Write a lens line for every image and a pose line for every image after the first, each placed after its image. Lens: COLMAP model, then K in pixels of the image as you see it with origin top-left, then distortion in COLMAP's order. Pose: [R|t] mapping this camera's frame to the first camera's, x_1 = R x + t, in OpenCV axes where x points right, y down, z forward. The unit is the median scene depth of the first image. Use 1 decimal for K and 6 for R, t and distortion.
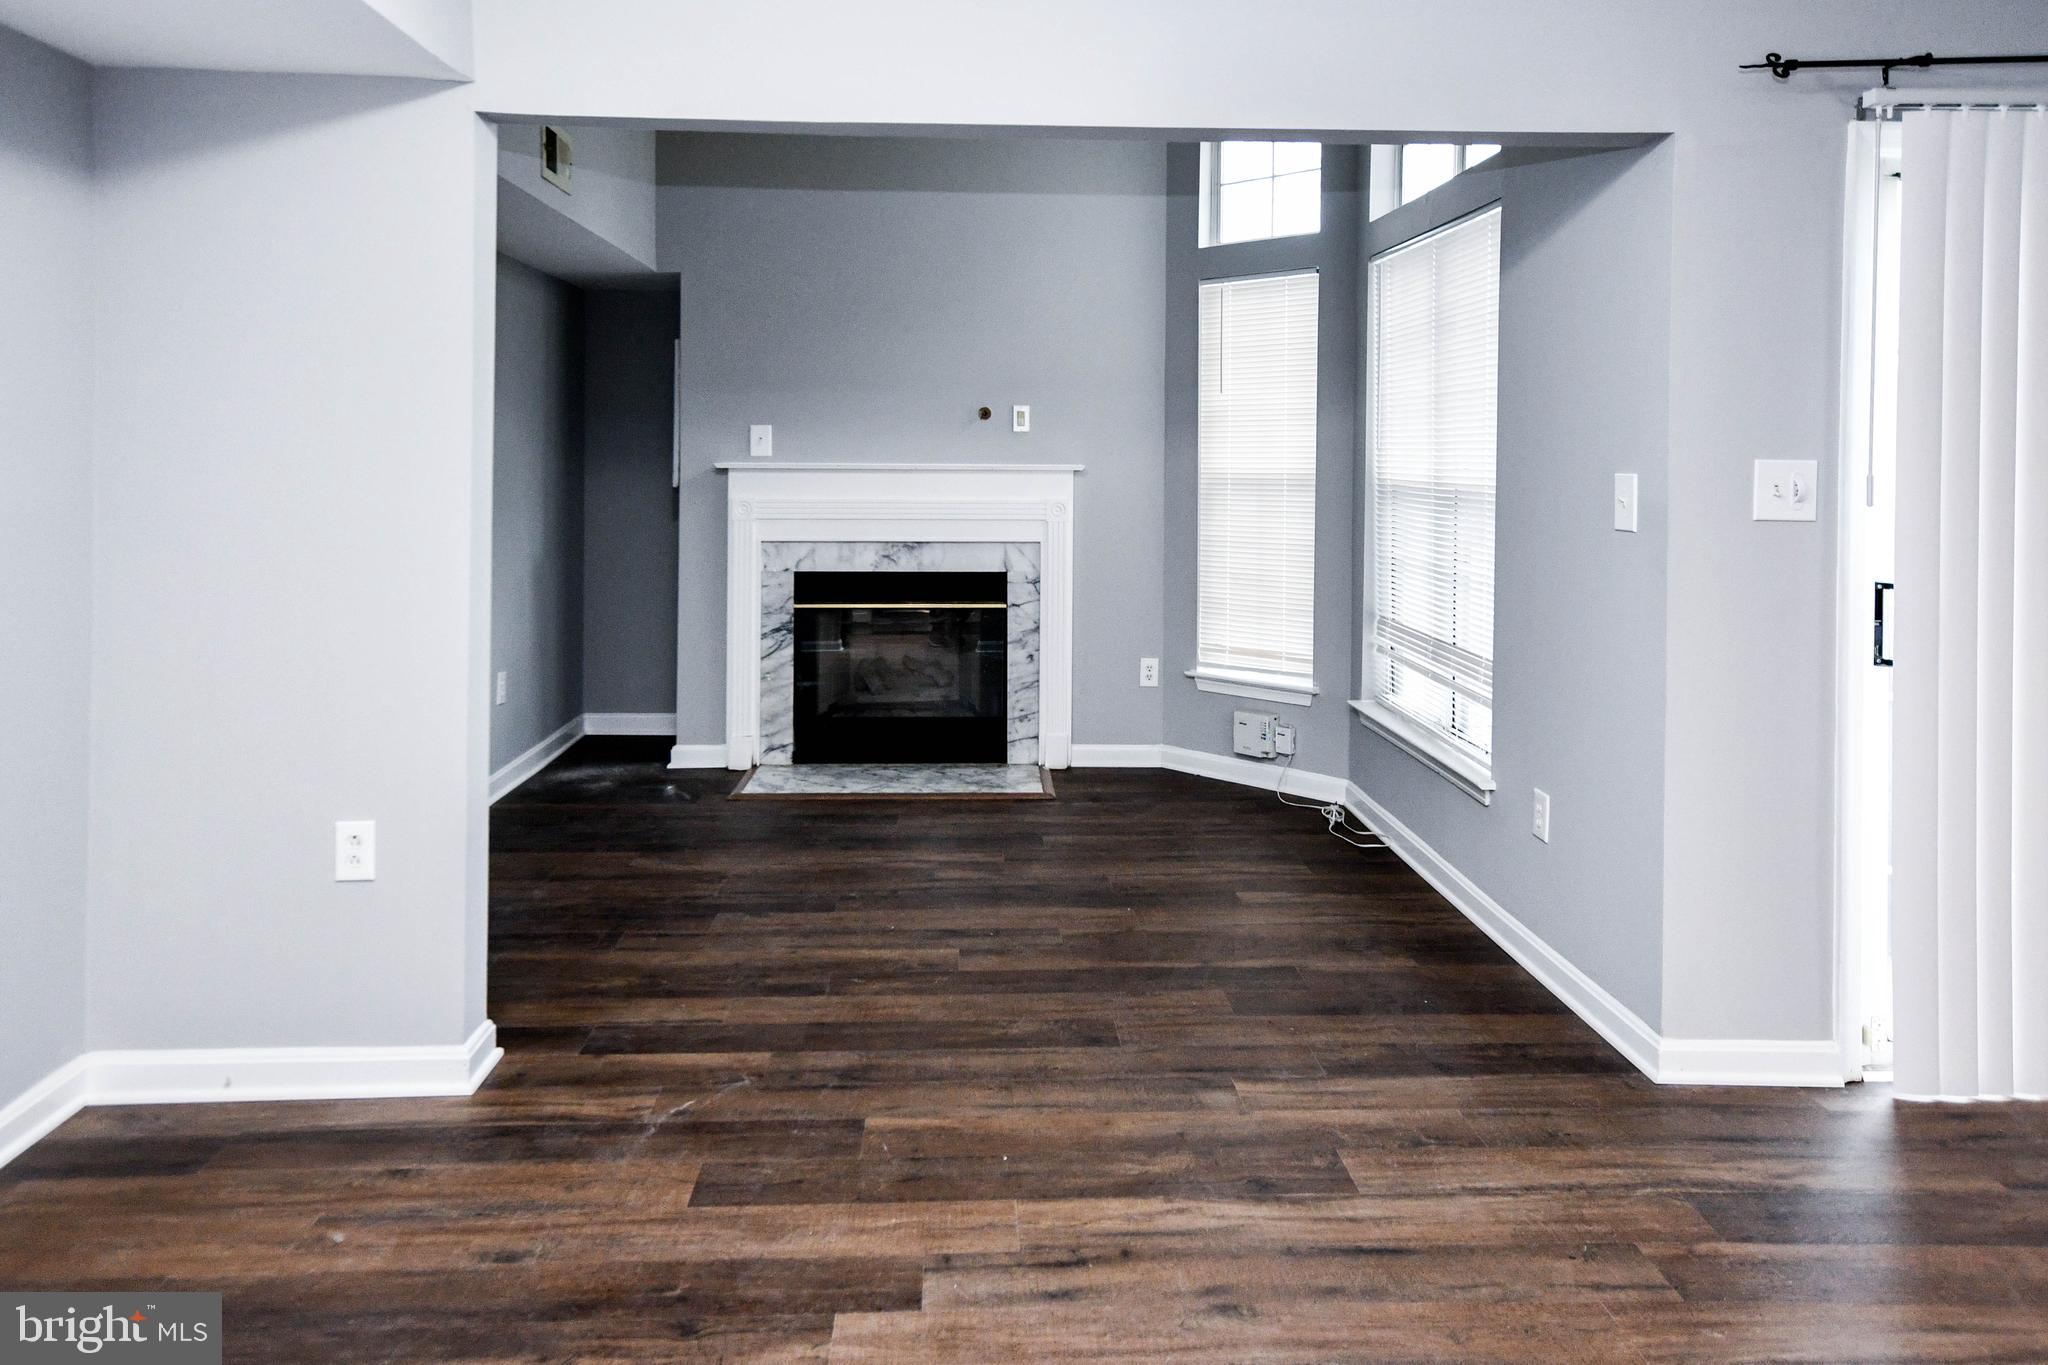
lens RADIAL K [[1277.6, 0, 998.3], [0, 1277.6, 455.3], [0, 0, 1]] dist [0.017449, 0.011049]
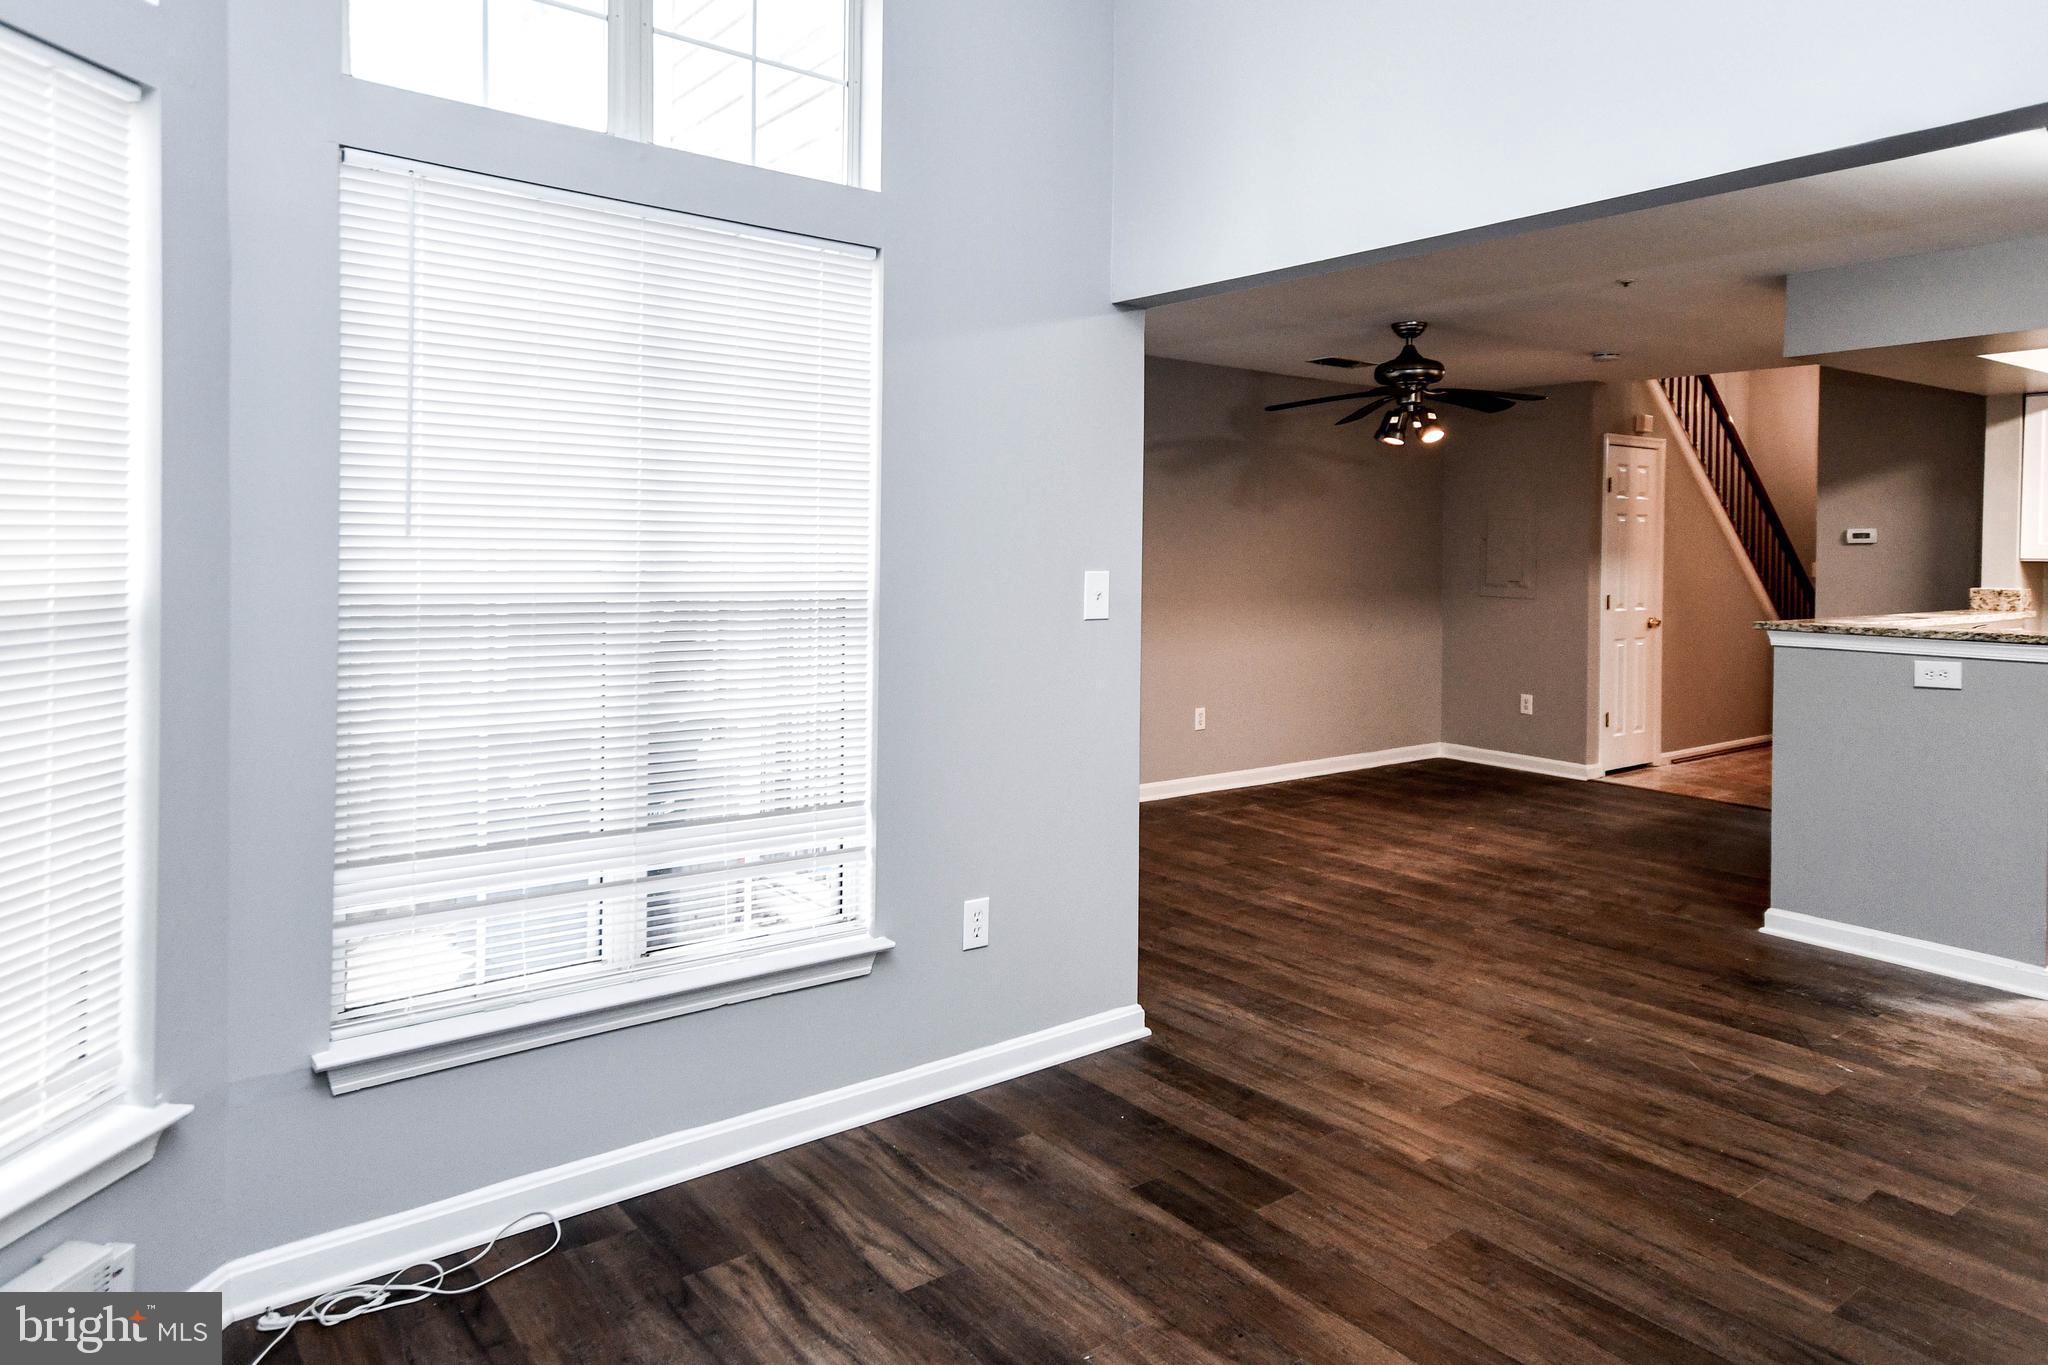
lens RADIAL K [[1277.6, 0, 1042.7], [0, 1277.6, 552.3], [0, 0, 1]] dist [0.017449, 0.011049]
pose [[-0.580105, -0.020681, 0.814279, -0.241090], [-0.016965, 0.999768, 0.013305, -0.010428], [-0.814365, -0.006096, -0.580321, 0.926802]]
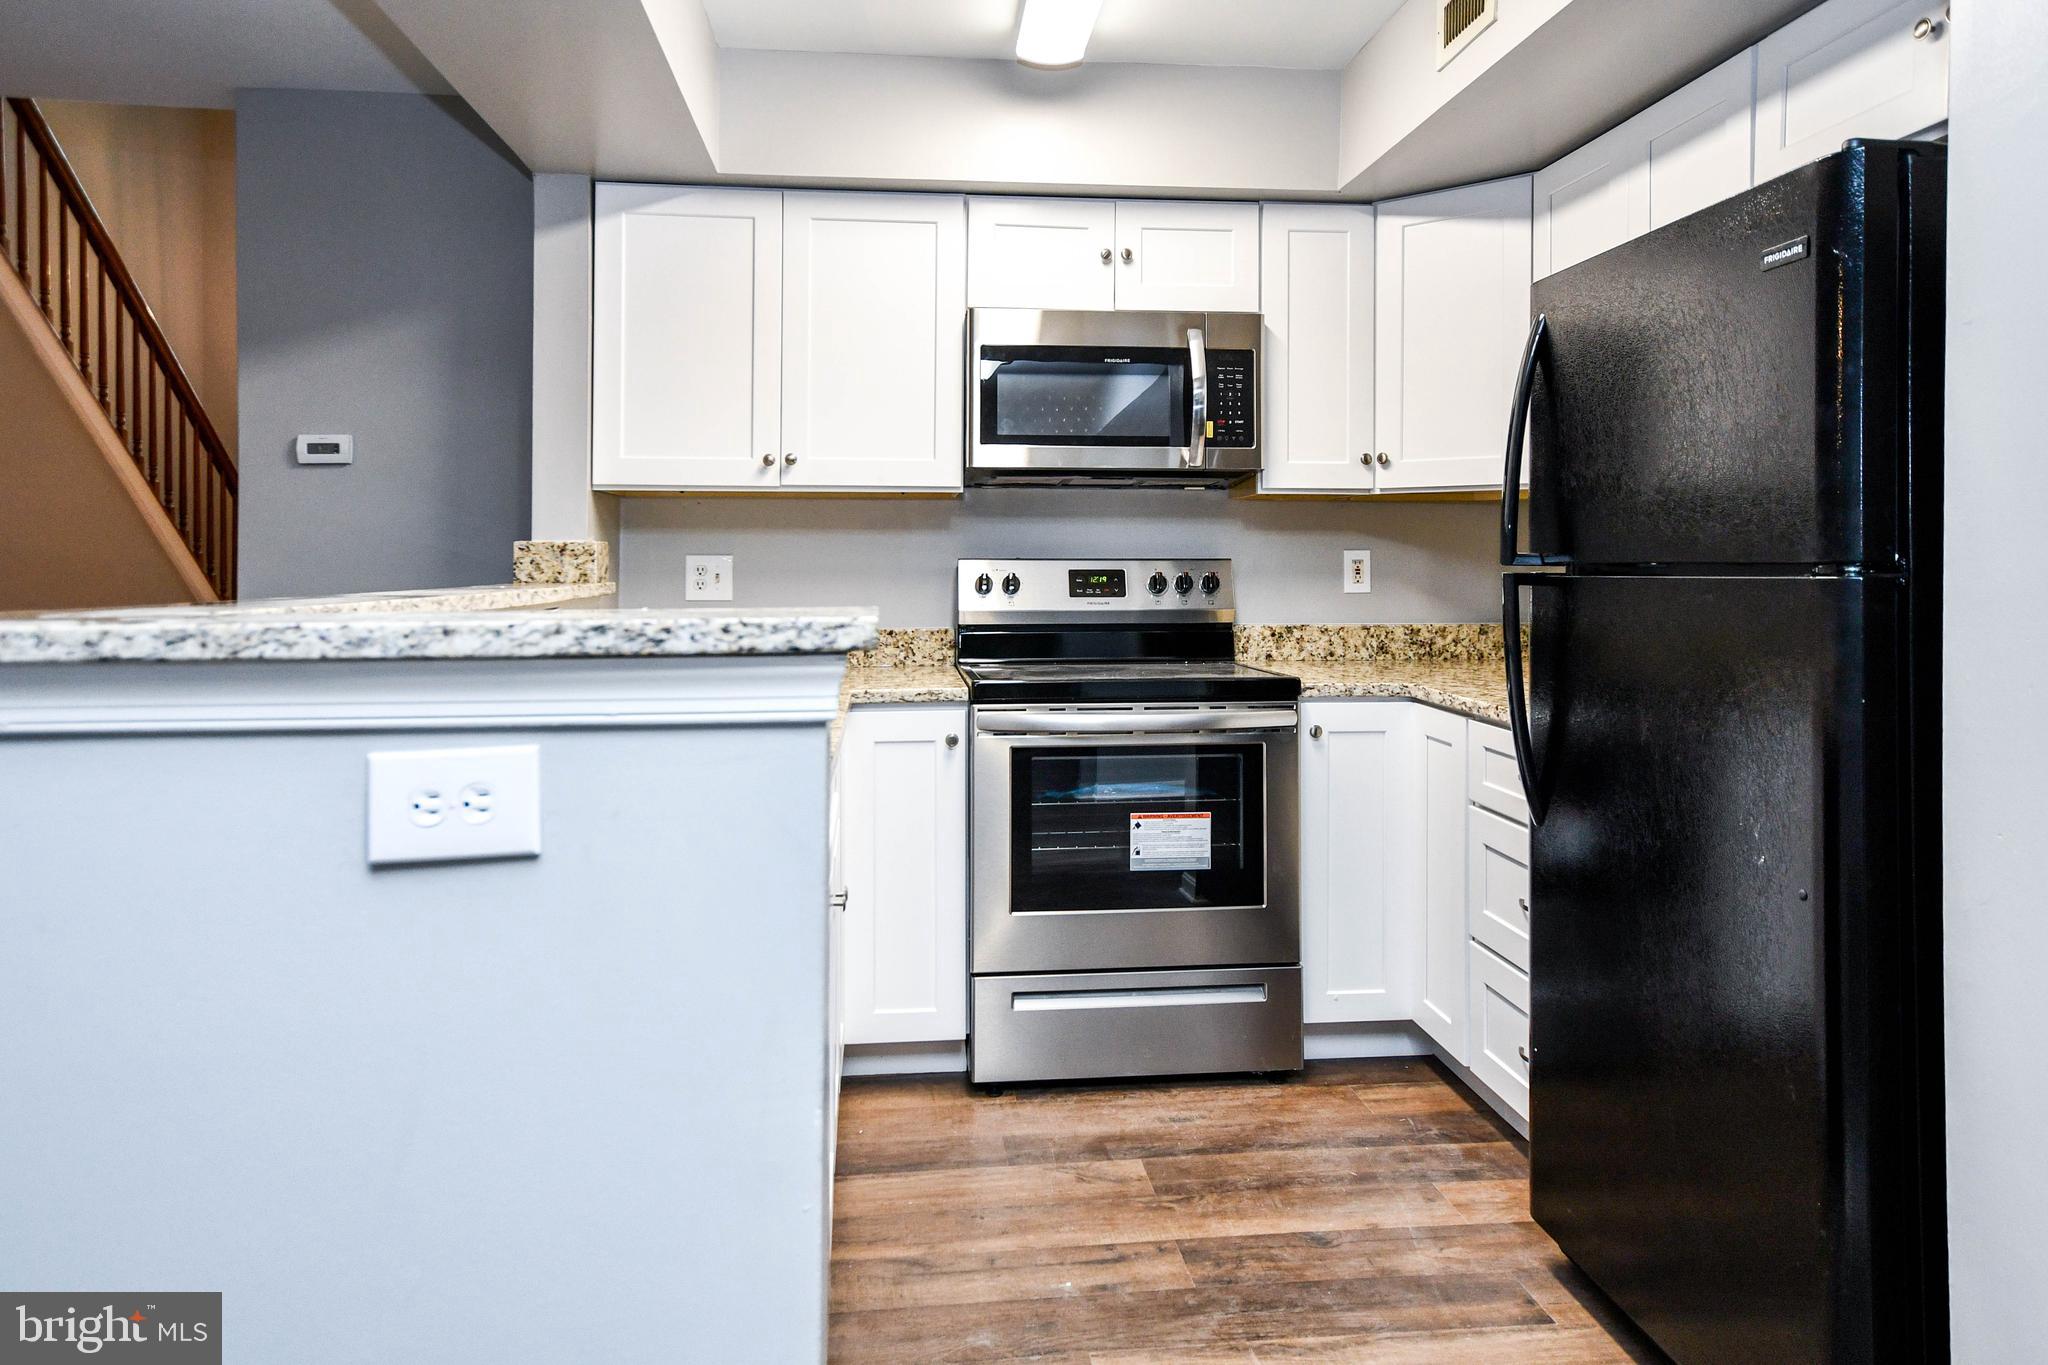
lens RADIAL K [[1277.6, 0, 1015.9], [0, 1277.6, 558.4], [0, 0, 1]] dist [0.017449, 0.011049]
pose [[-0.998126, -0.008593, -0.060582, 0.009447], [-0.008428, 0.999960, -0.002969, 0.028495], [0.060605, -0.002453, -0.998159, 0.222916]]
